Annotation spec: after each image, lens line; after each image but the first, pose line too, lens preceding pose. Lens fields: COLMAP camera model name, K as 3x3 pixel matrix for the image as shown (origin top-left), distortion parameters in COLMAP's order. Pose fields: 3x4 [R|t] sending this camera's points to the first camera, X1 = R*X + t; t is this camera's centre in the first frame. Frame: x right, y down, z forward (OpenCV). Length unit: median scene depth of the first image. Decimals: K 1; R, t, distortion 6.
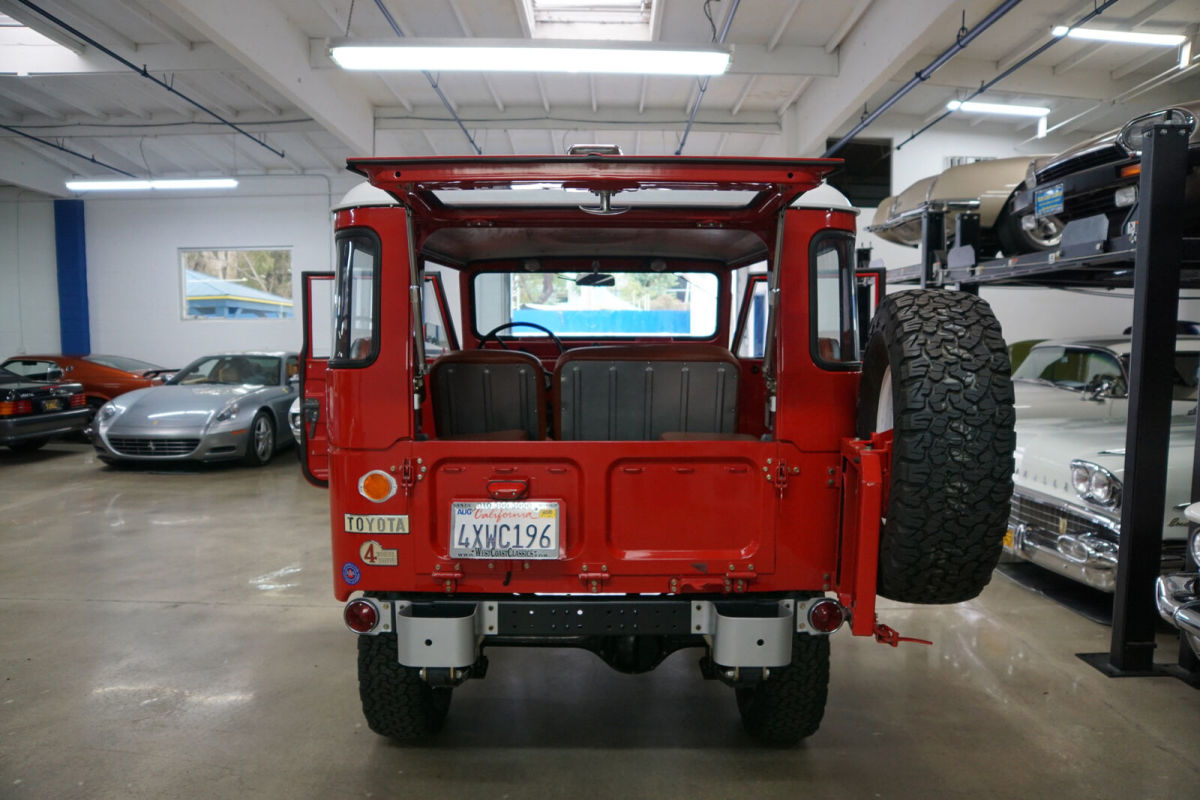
lens RADIAL K [[816.5, 0, 603.3], [0, 816.5, 406.9], [0, 0, 1]] dist [-0.136032, 0.092724]
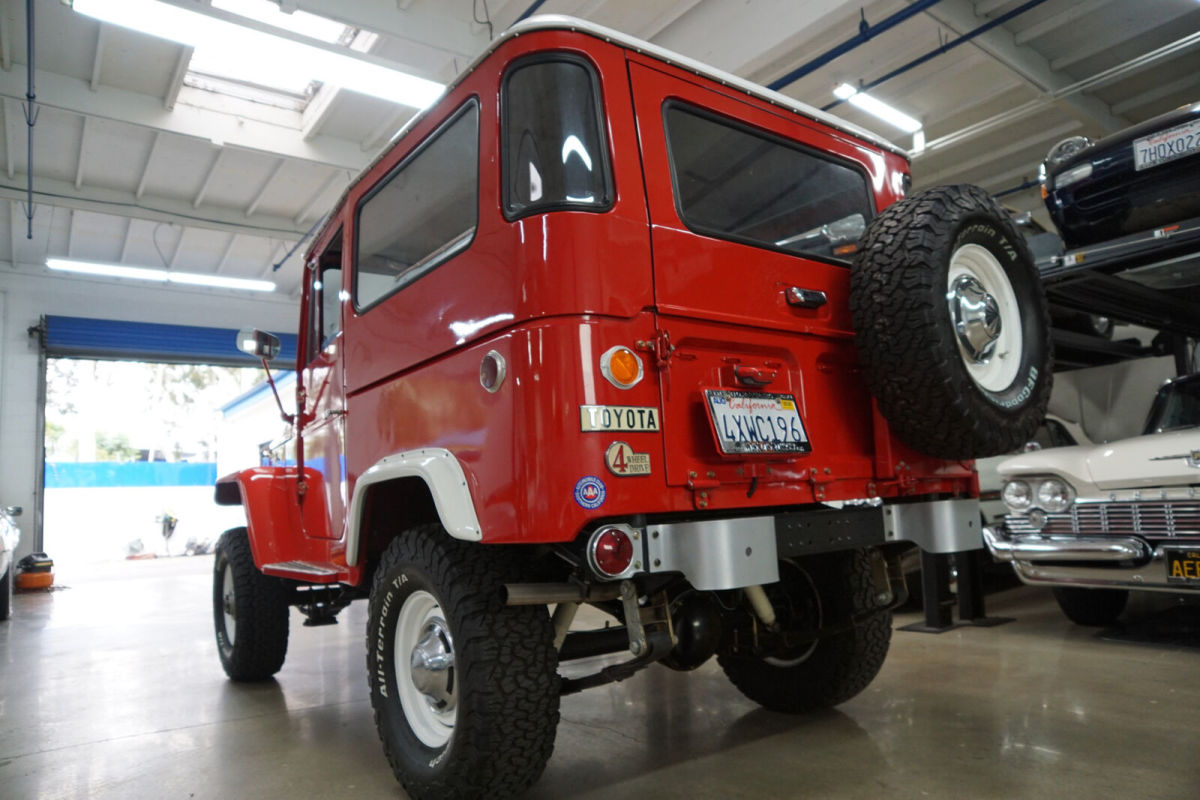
lens RADIAL K [[816.5, 0, 617.4], [0, 816.5, 396.5], [0, 0, 1]] dist [-0.136032, 0.092724]
pose [[0.804680, 0.032027, 0.592844, -0.728556], [0.101454, 0.976439, -0.190456, 0.267085], [-0.584976, 0.213403, 0.782472, 0.418372]]
